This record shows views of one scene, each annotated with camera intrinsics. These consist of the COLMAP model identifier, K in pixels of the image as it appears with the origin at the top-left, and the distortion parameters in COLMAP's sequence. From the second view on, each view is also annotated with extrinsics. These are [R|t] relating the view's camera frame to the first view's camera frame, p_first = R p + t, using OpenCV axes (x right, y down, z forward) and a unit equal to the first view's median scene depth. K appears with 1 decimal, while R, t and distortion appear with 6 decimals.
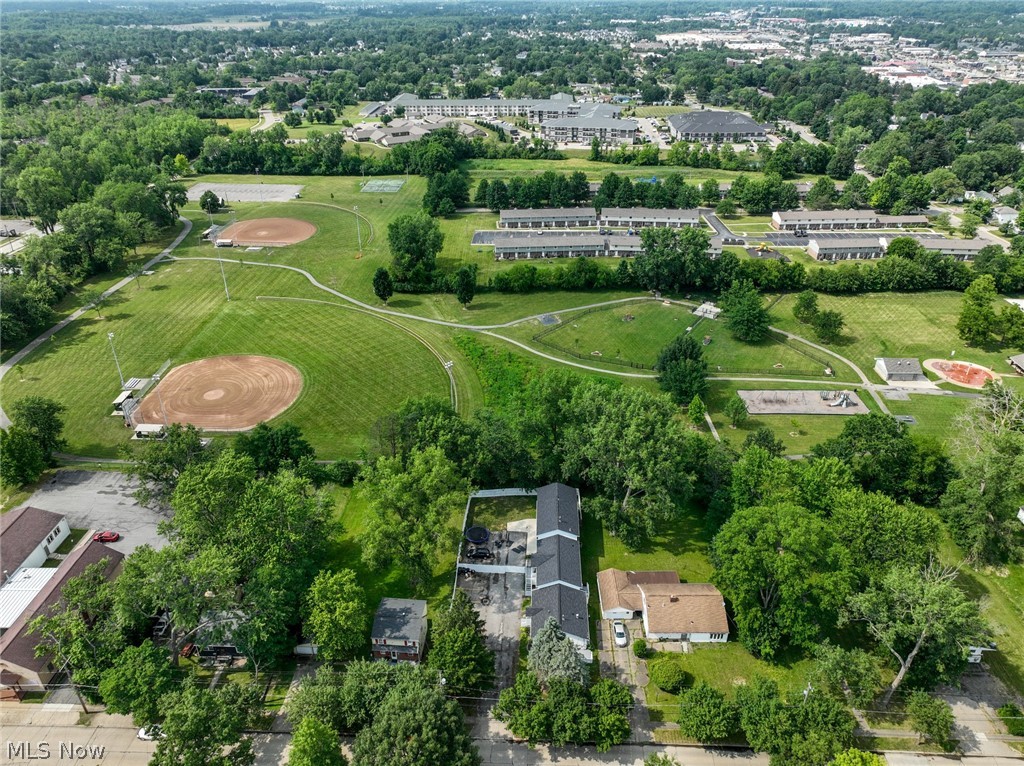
lens RADIAL K [[753.4, 0, 549.6], [0, 753.4, 382.4], [0, 0, 1]] dist [0.002771, 0.015754]
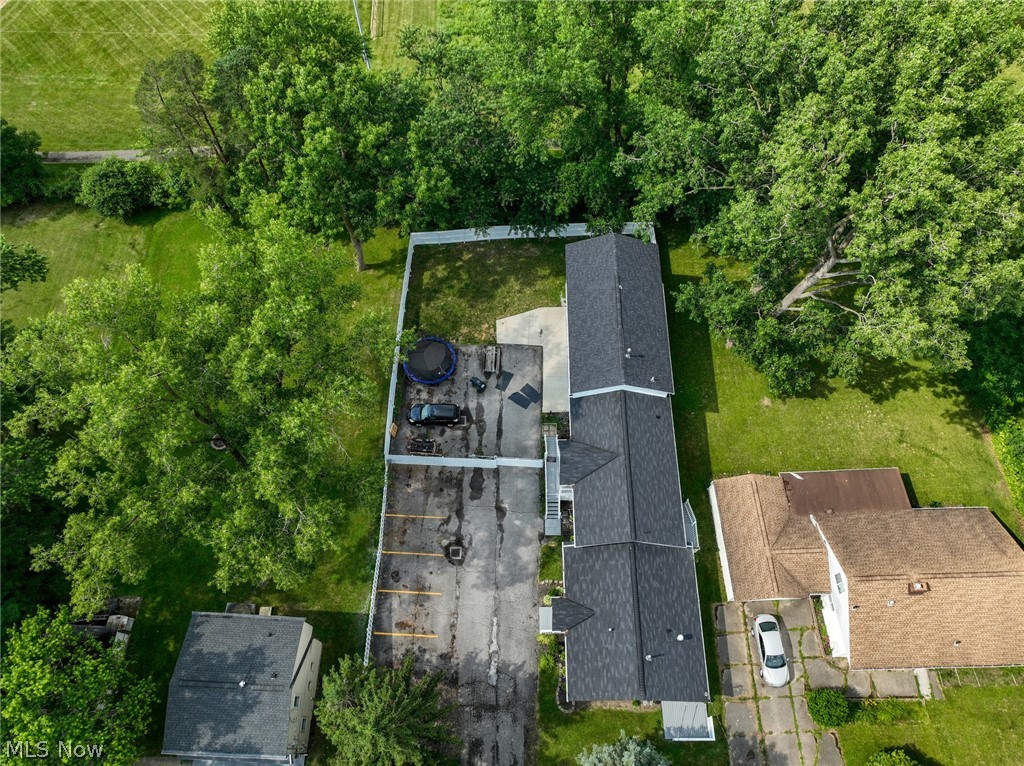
lens RADIAL K [[729.6, 0, 512.0], [0, 729.6, 383.0], [0, 0, 1]] dist [0.007287, 0.004773]
pose [[0.999710, -0.002924, -0.023891, -0.038633], [0.015637, 0.833505, 0.552291, -0.021628], [0.018299, -0.552505, 0.833309, 0.652324]]
